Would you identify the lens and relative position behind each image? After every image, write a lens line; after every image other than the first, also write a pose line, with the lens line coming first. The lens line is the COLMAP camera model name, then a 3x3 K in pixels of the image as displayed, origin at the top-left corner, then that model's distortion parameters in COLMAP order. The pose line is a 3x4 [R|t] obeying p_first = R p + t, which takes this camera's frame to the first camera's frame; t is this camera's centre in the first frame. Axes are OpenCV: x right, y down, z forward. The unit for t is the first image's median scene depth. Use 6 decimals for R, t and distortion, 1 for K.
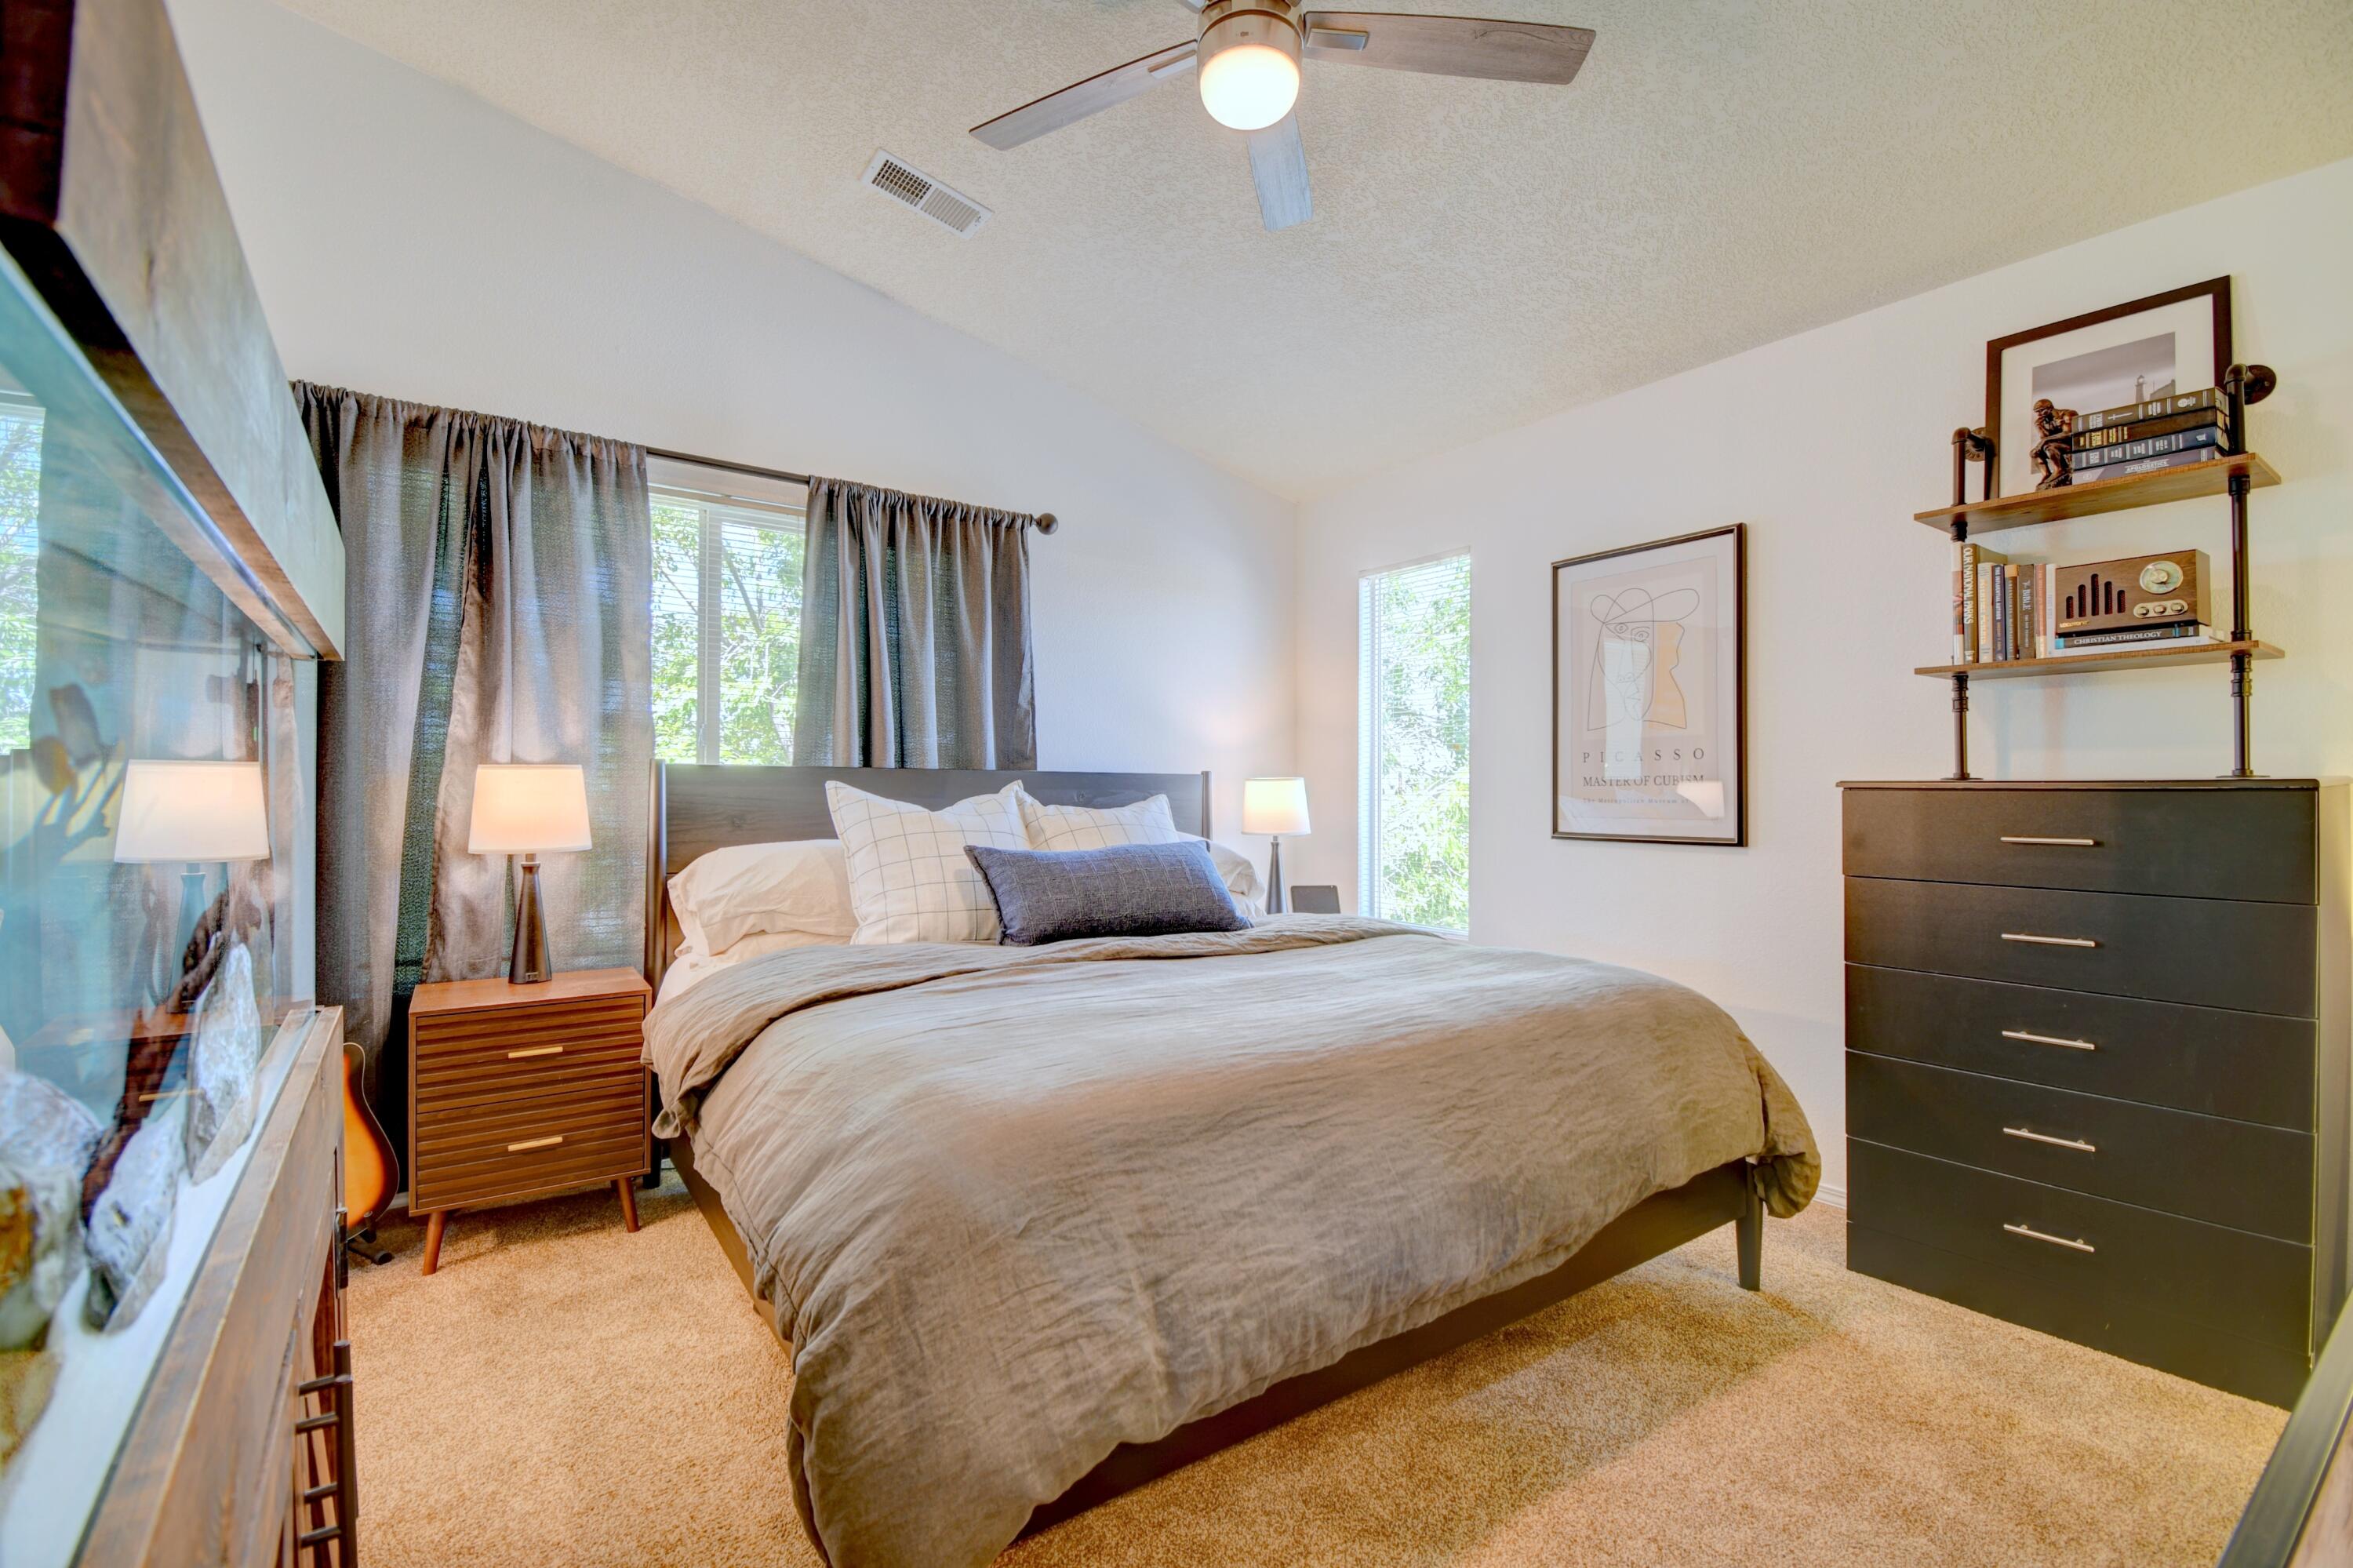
lens RADIAL K [[1034.4, 0, 1176.5], [0, 1034.4, 784.0], [0, 0, 1]] dist [0.000448, 0.000042]
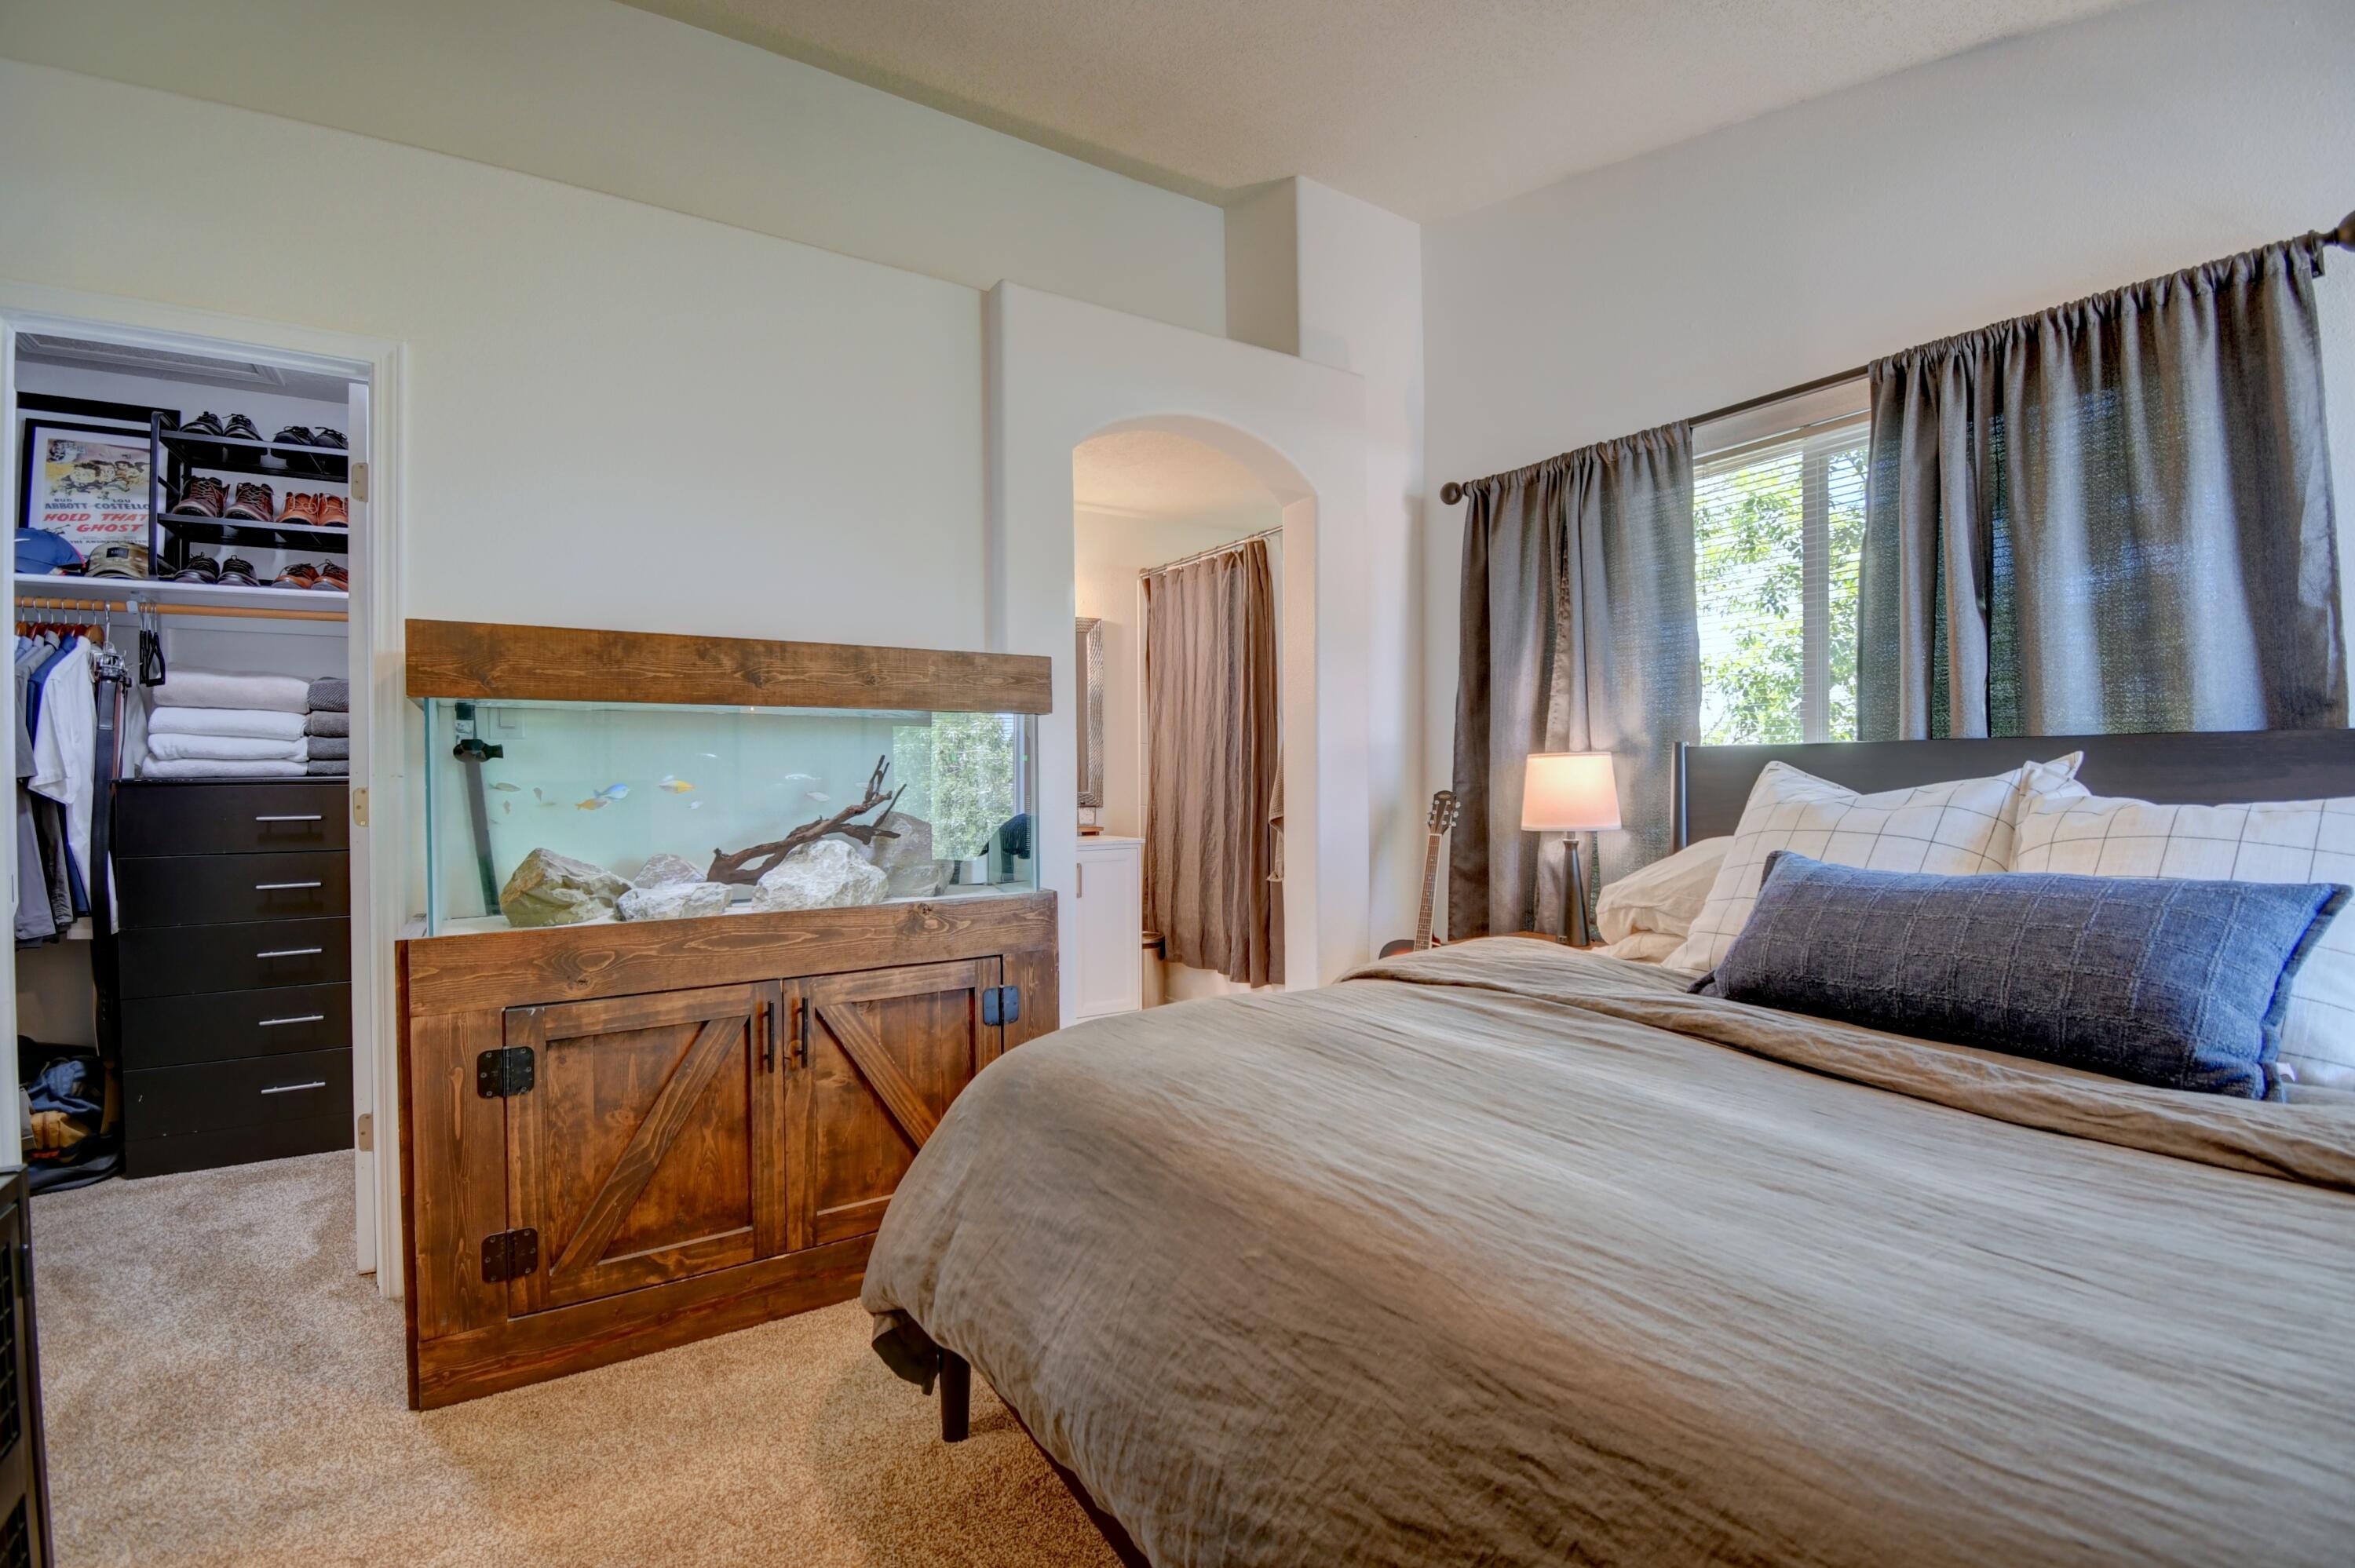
lens RADIAL K [[1055.1, 0, 1177.5], [0, 1055.1, 784.0], [0, 0, 1]] dist [0.022102, -0.026147]
pose [[-0.056852, 0.000838, -0.998382, 0.499811], [0.014123, 0.999900, 0.000035, 0.007700], [0.998283, -0.014099, -0.056859, 0.576242]]
